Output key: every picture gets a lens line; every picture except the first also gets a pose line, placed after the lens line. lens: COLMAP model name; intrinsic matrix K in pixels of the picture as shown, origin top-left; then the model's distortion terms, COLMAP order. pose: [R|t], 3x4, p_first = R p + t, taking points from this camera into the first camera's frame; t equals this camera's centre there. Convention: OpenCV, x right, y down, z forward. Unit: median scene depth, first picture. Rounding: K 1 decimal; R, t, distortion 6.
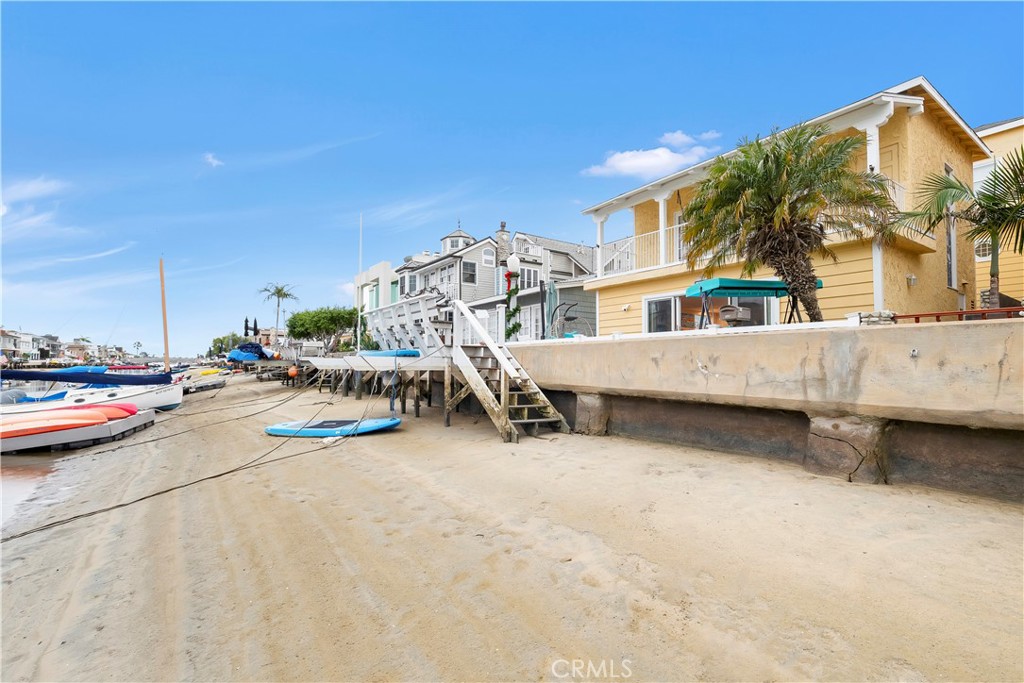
lens RADIAL K [[480.5, 0, 517.9], [0, 480.5, 332.8], [0, 0, 1]] dist [0.005839, 0.000468]
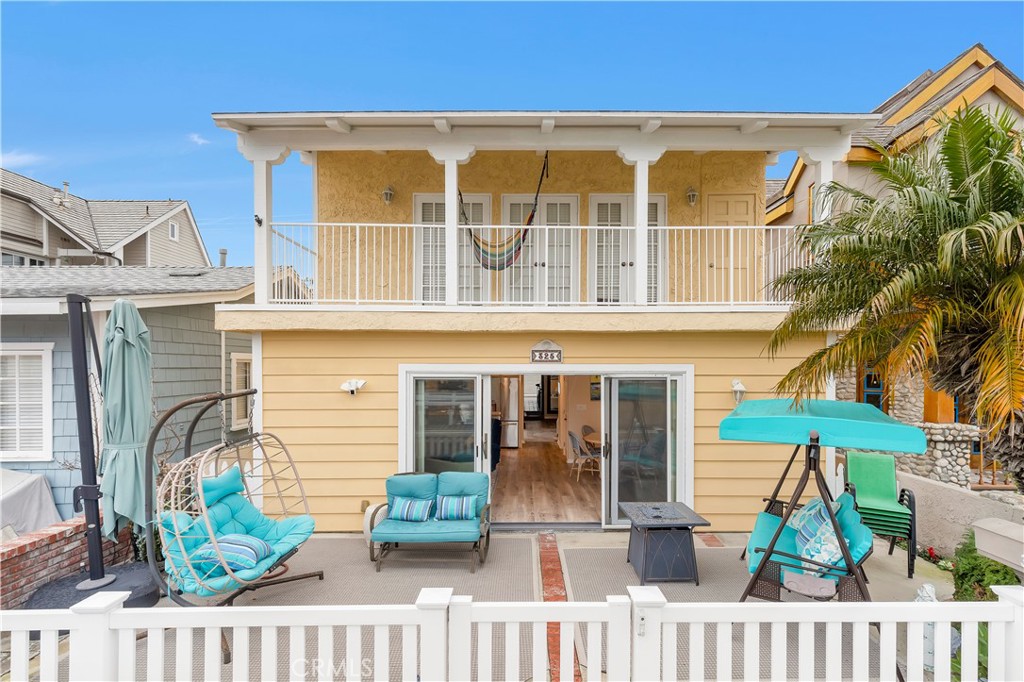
lens RADIAL K [[462.3, 0, 515.8], [0, 462.3, 344.6], [0, 0, 1]] dist [0.002785, -0.000204]
pose [[0.556442, 0.017237, 0.830708, -0.030303], [-0.051896, 0.998554, 0.014042, -0.096115], [-0.829264, -0.050924, 0.556532, 0.614391]]
